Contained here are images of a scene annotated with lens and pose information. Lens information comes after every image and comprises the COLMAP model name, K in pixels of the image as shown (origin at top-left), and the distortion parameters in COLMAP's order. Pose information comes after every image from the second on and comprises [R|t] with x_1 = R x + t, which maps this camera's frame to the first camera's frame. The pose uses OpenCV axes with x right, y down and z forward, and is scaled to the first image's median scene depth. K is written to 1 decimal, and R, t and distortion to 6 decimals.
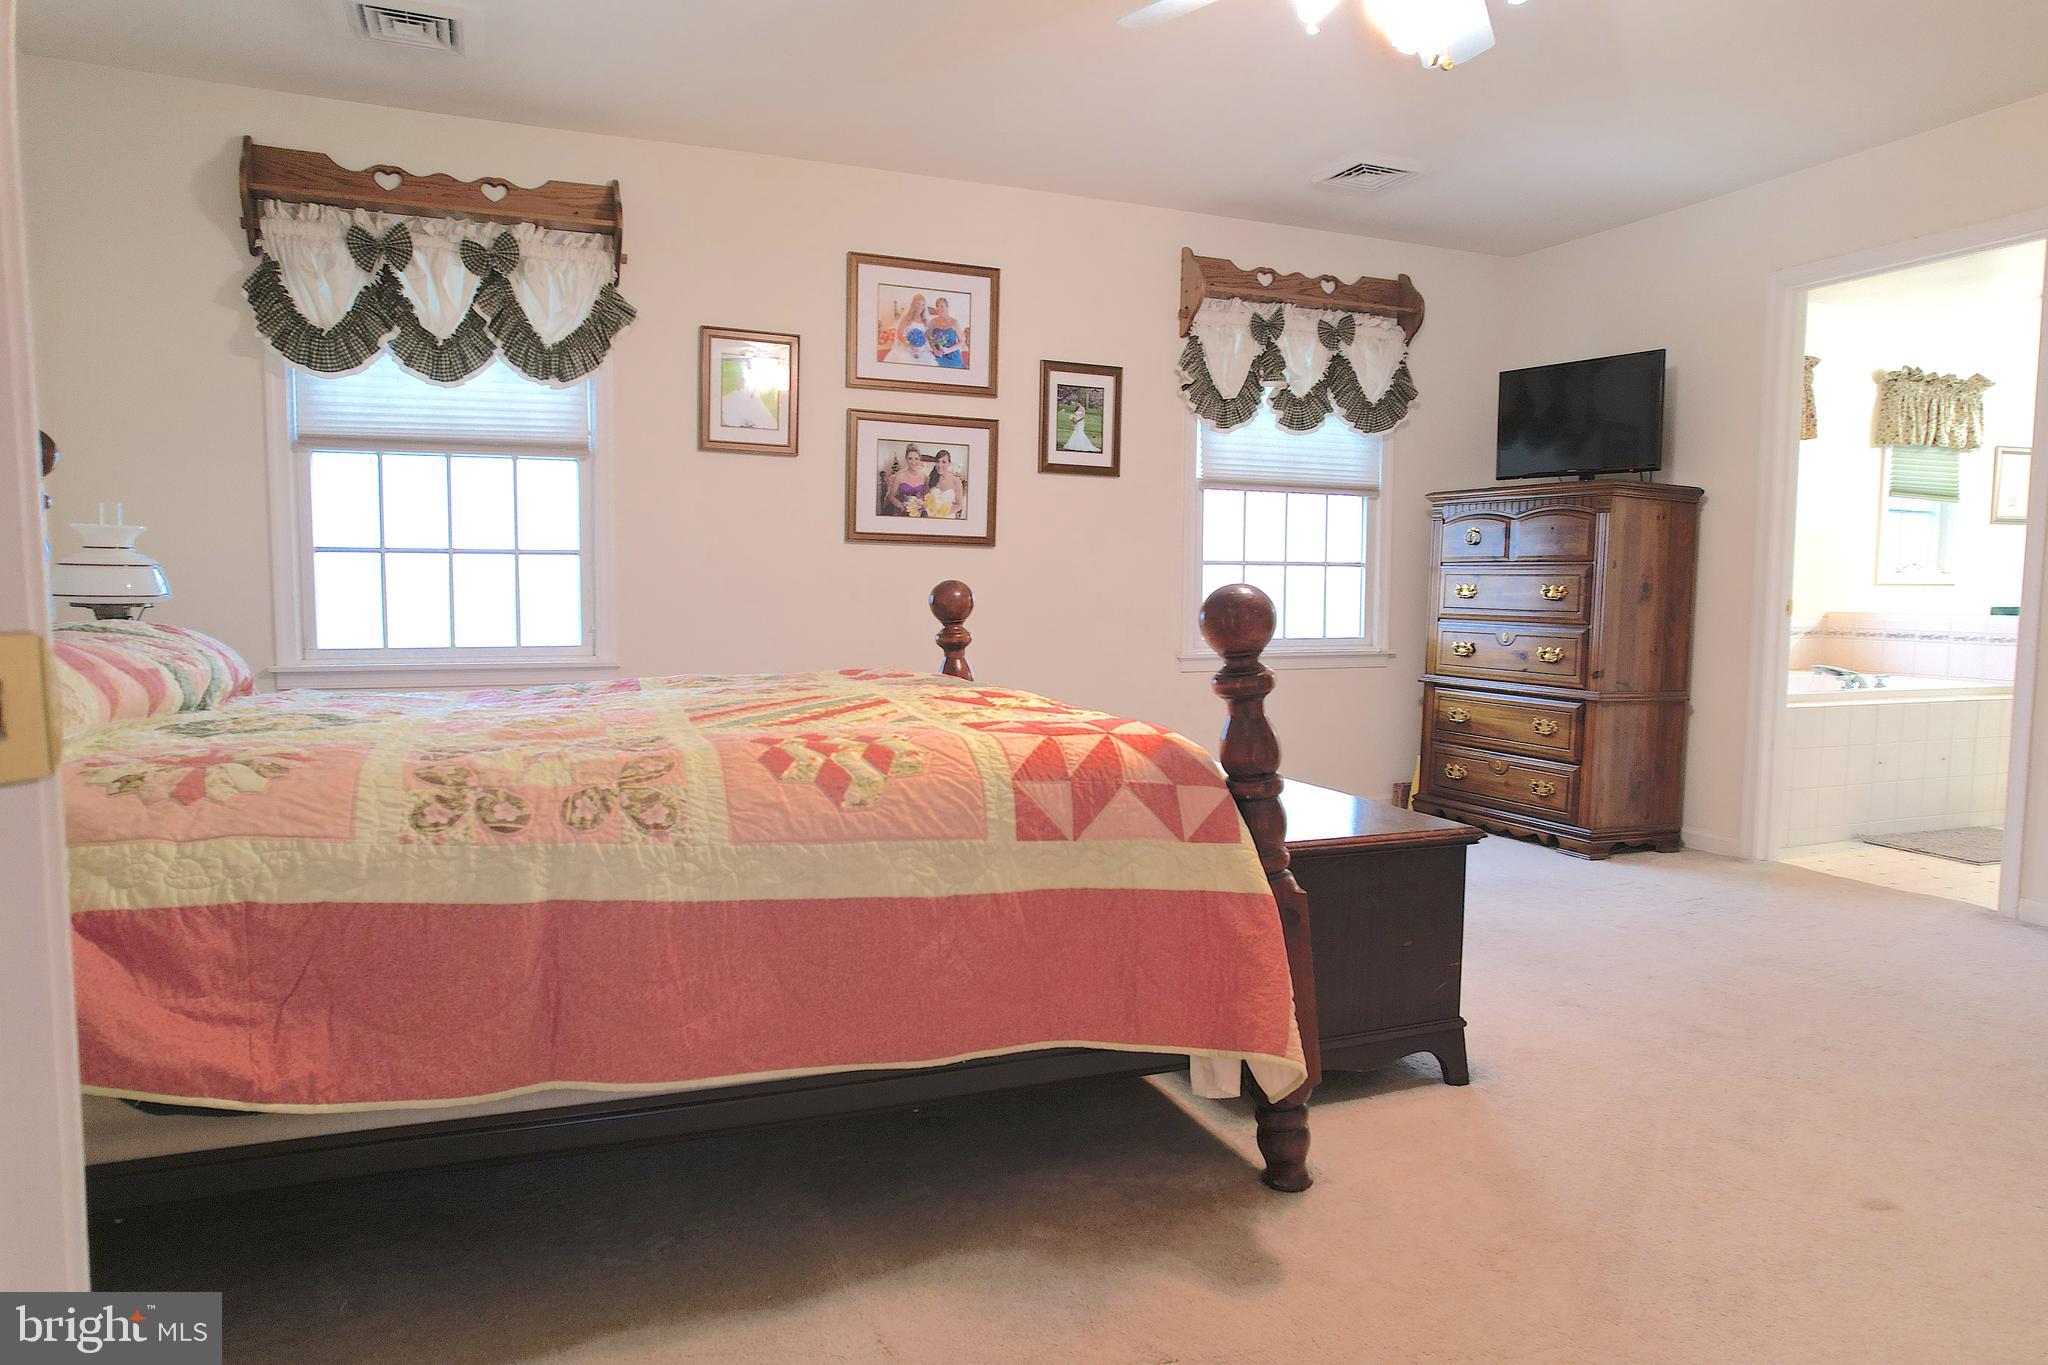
lens RADIAL K [[1307.2, 0, 1031.7], [0, 1307.2, 697.3], [0, 0, 1]] dist [-0.070471, 0.061704]
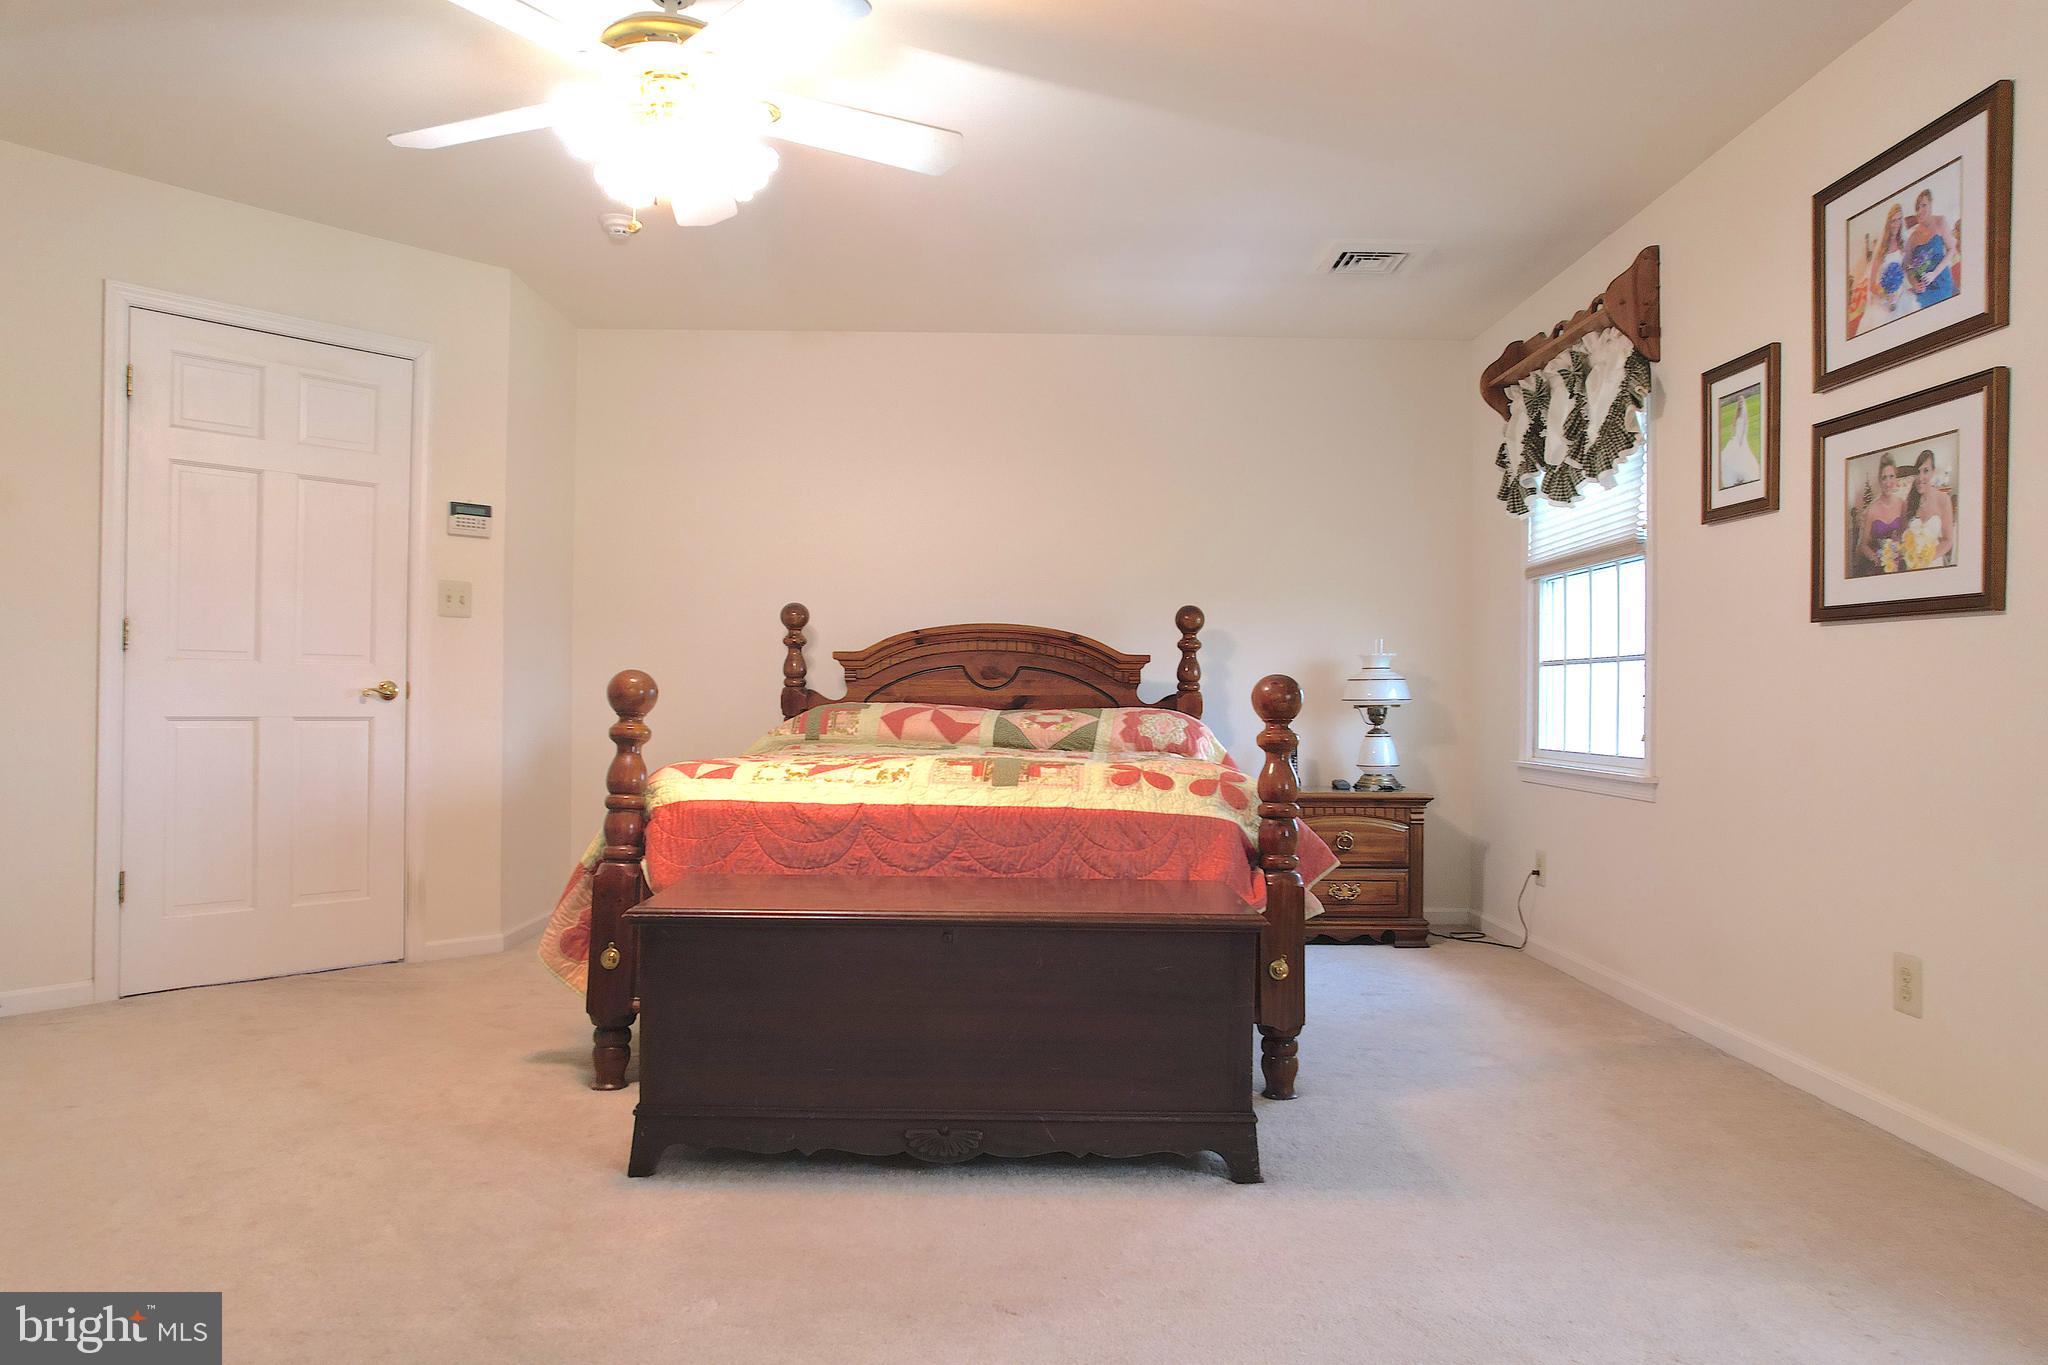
lens RADIAL K [[1307.2, 0, 1031.7], [0, 1307.2, 697.3], [0, 0, 1]] dist [-0.070471, 0.061704]
pose [[-0.377470, -0.012320, -0.925940, 0.603409], [-0.090100, 0.995656, 0.023483, -0.059502], [0.921628, 0.092291, -0.376941, 0.862855]]
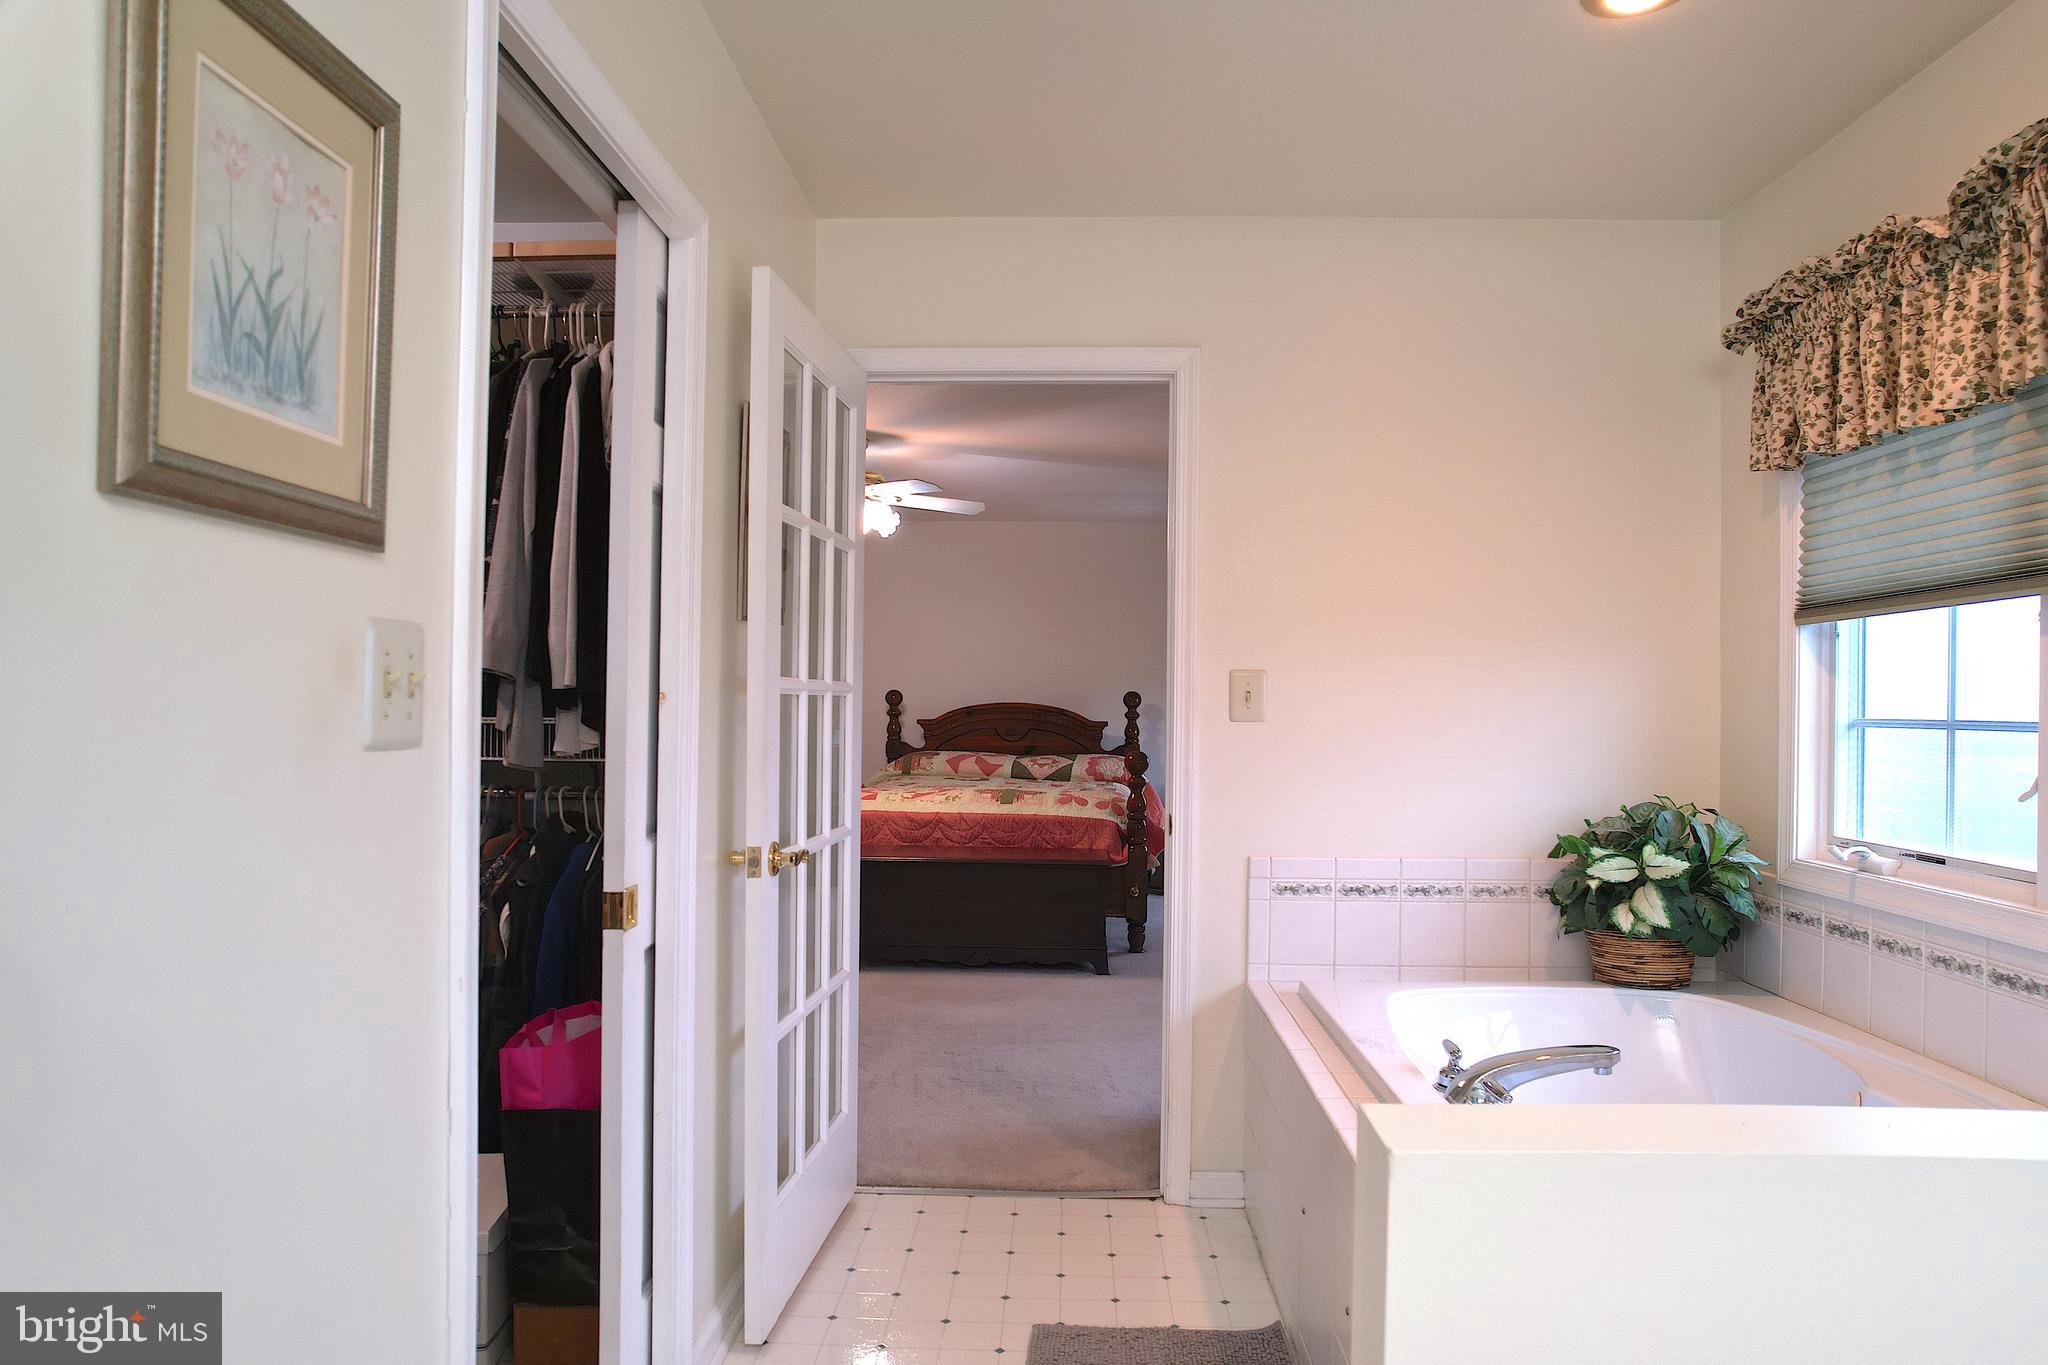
lens RADIAL K [[1307.2, 0, 1031.7], [0, 1307.2, 697.3], [0, 0, 1]] dist [-0.070471, 0.061704]
pose [[-0.419679, -0.014486, -0.907557, 1.228836], [-0.089032, 0.995708, 0.025278, -0.146079], [0.903296, 0.091410, -0.419167, 1.192534]]
